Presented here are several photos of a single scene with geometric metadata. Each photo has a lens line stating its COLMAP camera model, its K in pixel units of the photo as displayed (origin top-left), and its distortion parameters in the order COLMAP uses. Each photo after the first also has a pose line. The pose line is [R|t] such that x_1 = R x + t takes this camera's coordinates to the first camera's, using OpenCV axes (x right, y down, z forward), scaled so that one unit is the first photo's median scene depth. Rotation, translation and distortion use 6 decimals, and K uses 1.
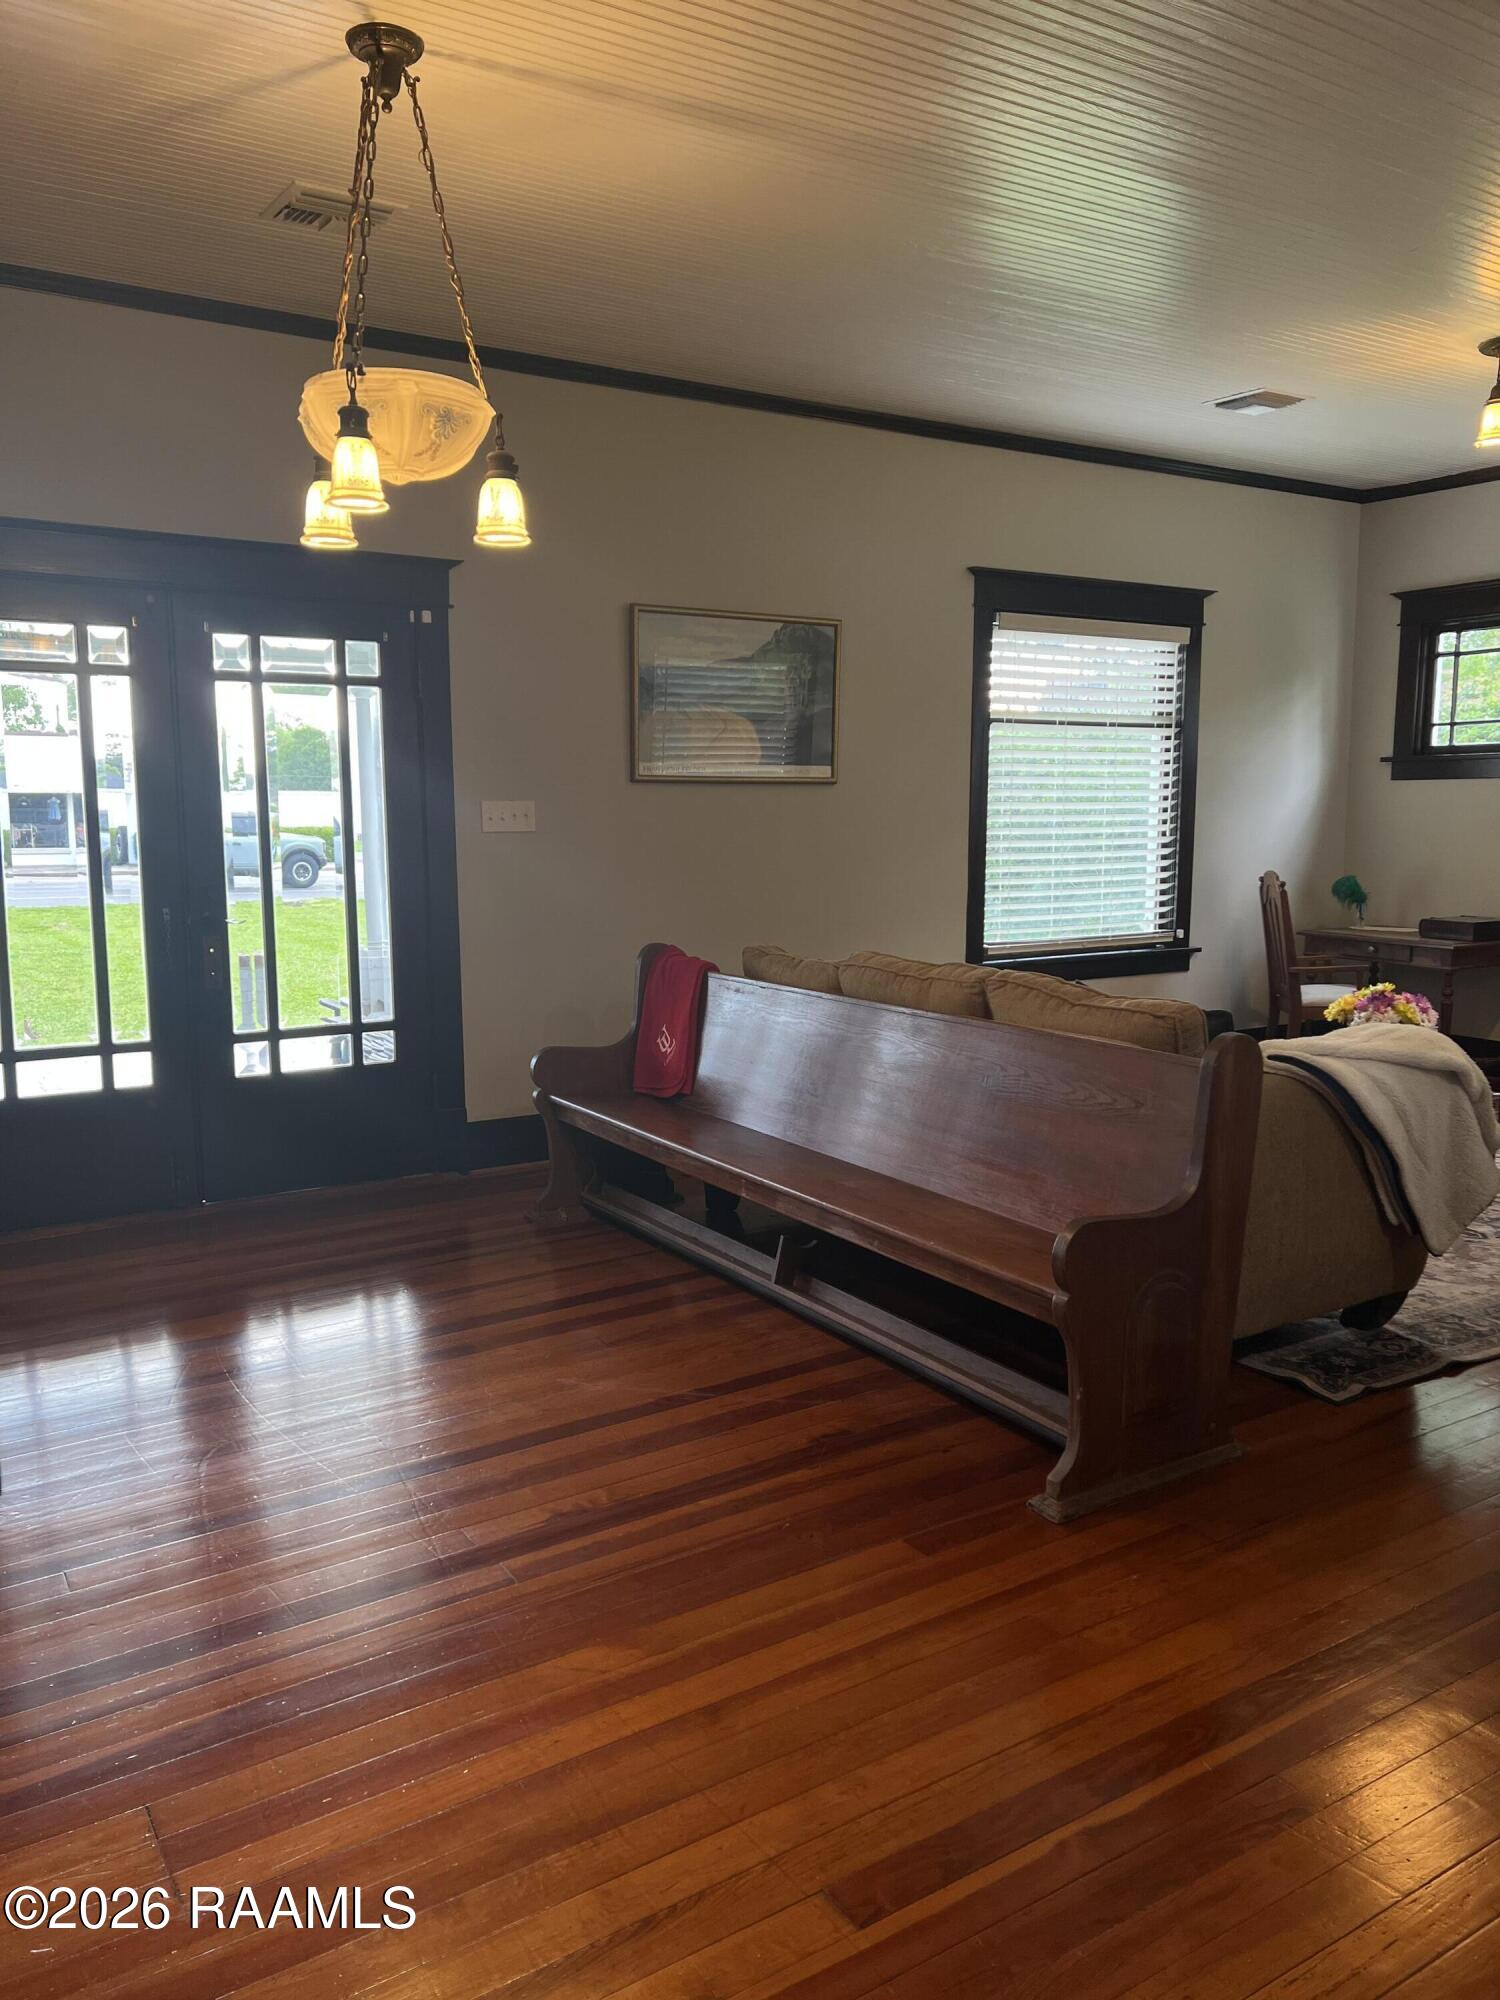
lens RADIAL K [[1506.7, 0, 740.8], [0, 1506.7, 1009.3], [0, 0, 1]] dist [0.035748, -0.036439]
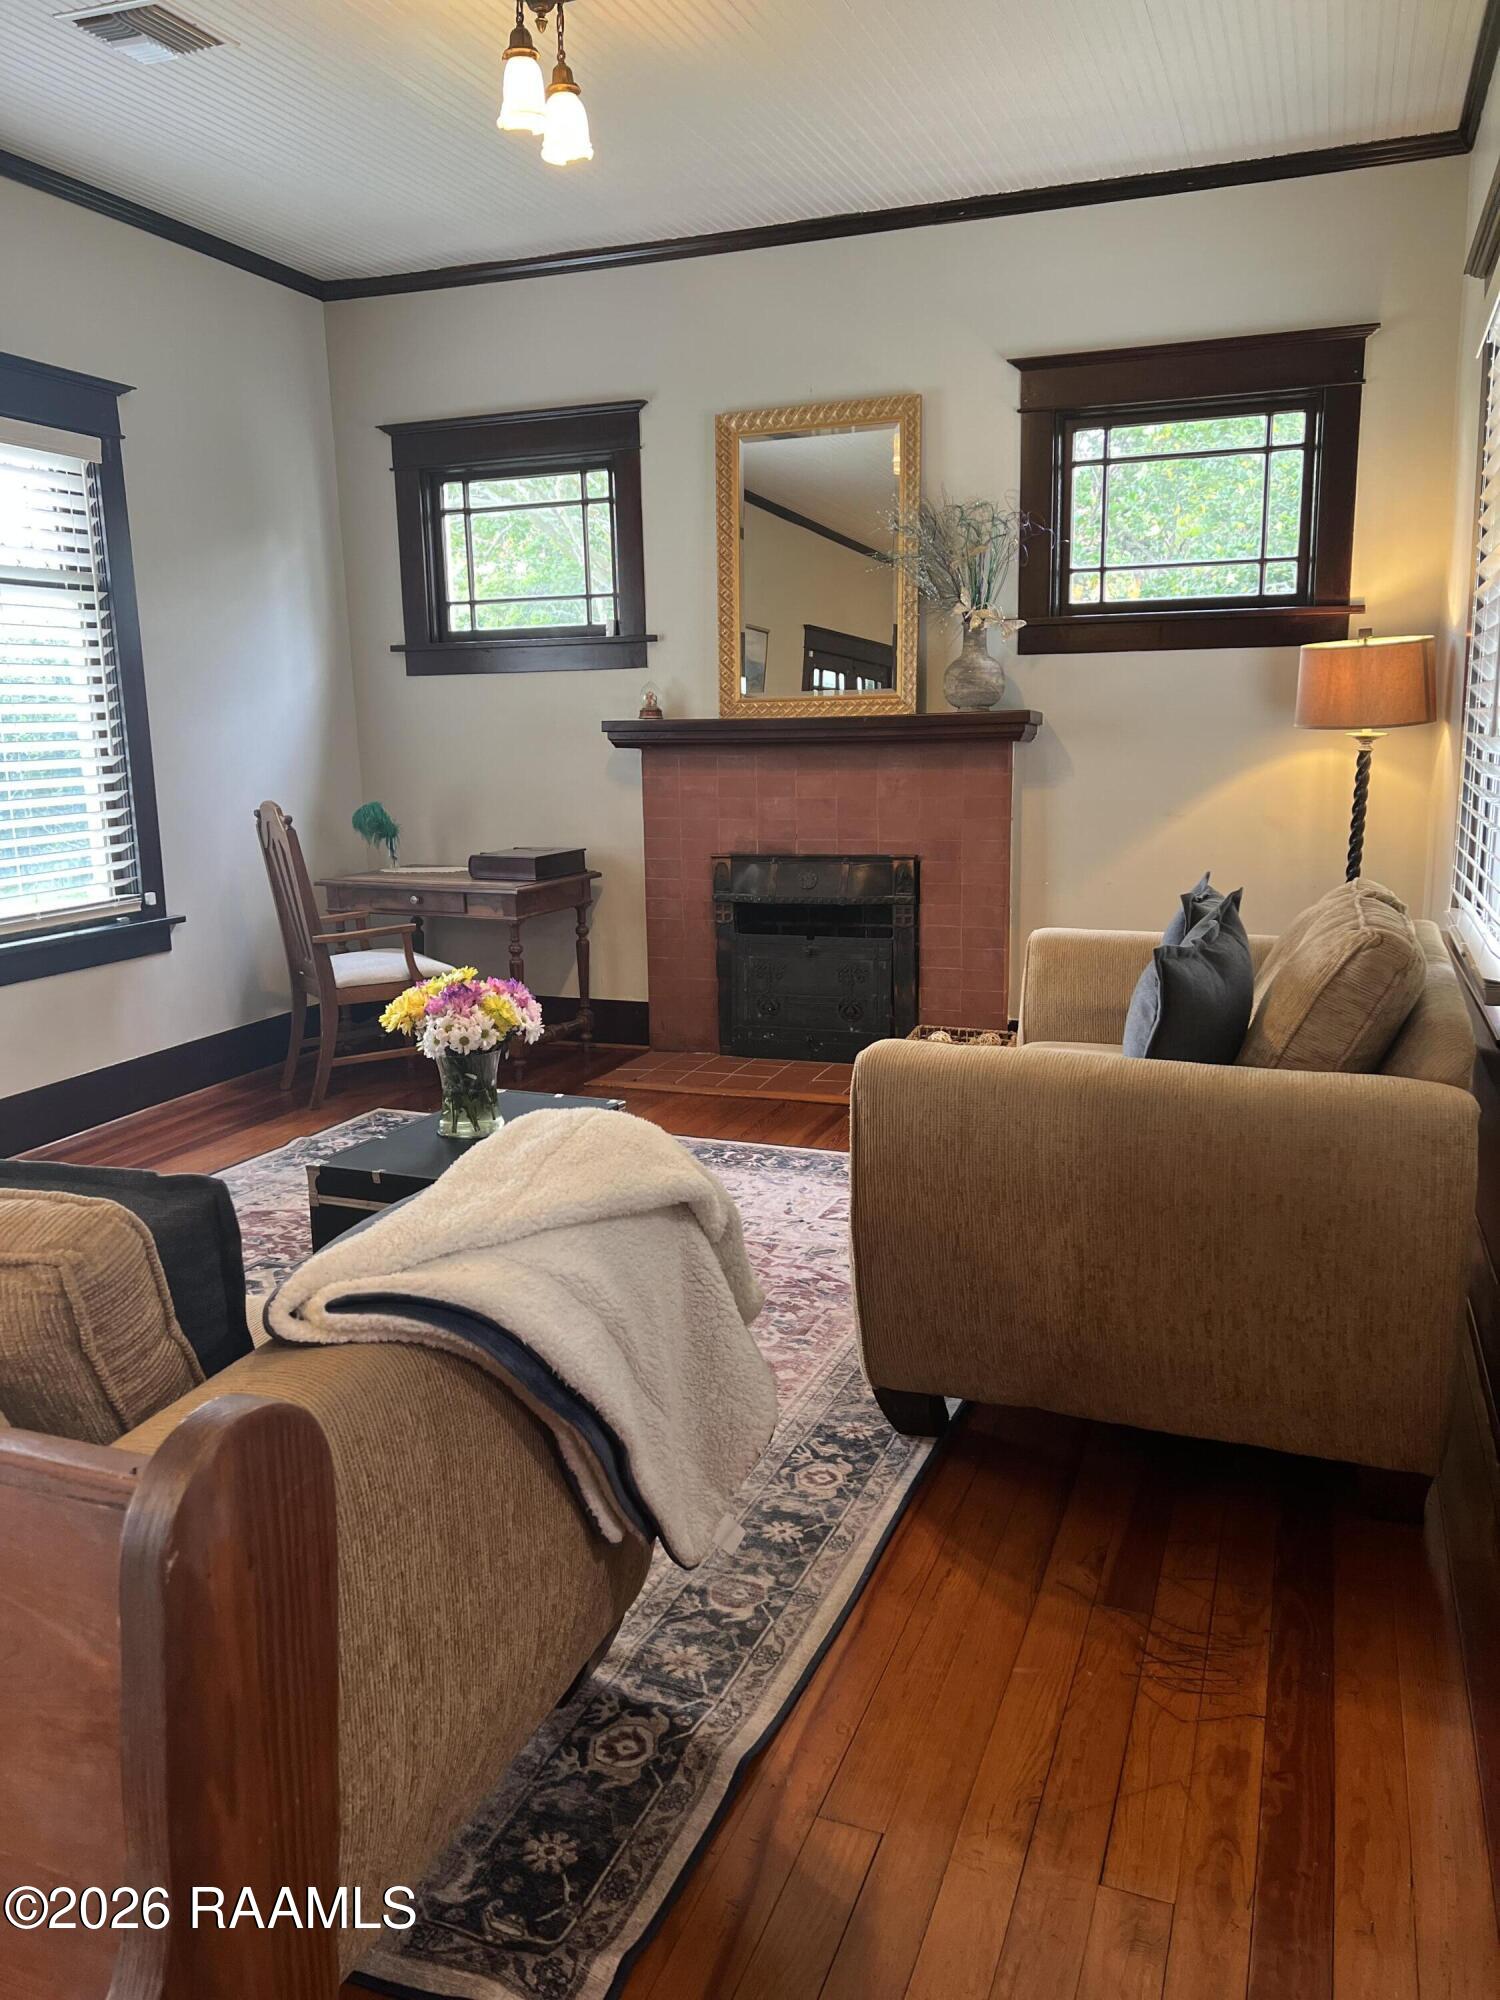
lens RADIAL K [[1506.7, 0, 752.5], [0, 1506.7, 1010.3], [0, 0, 1]] dist [0.035748, -0.036439]
pose [[0.799190, -0.129383, 0.586988, 0.102143], [0.099888, 0.991567, 0.082562, -0.030125], [-0.592721, -0.007349, 0.805375, 0.292768]]
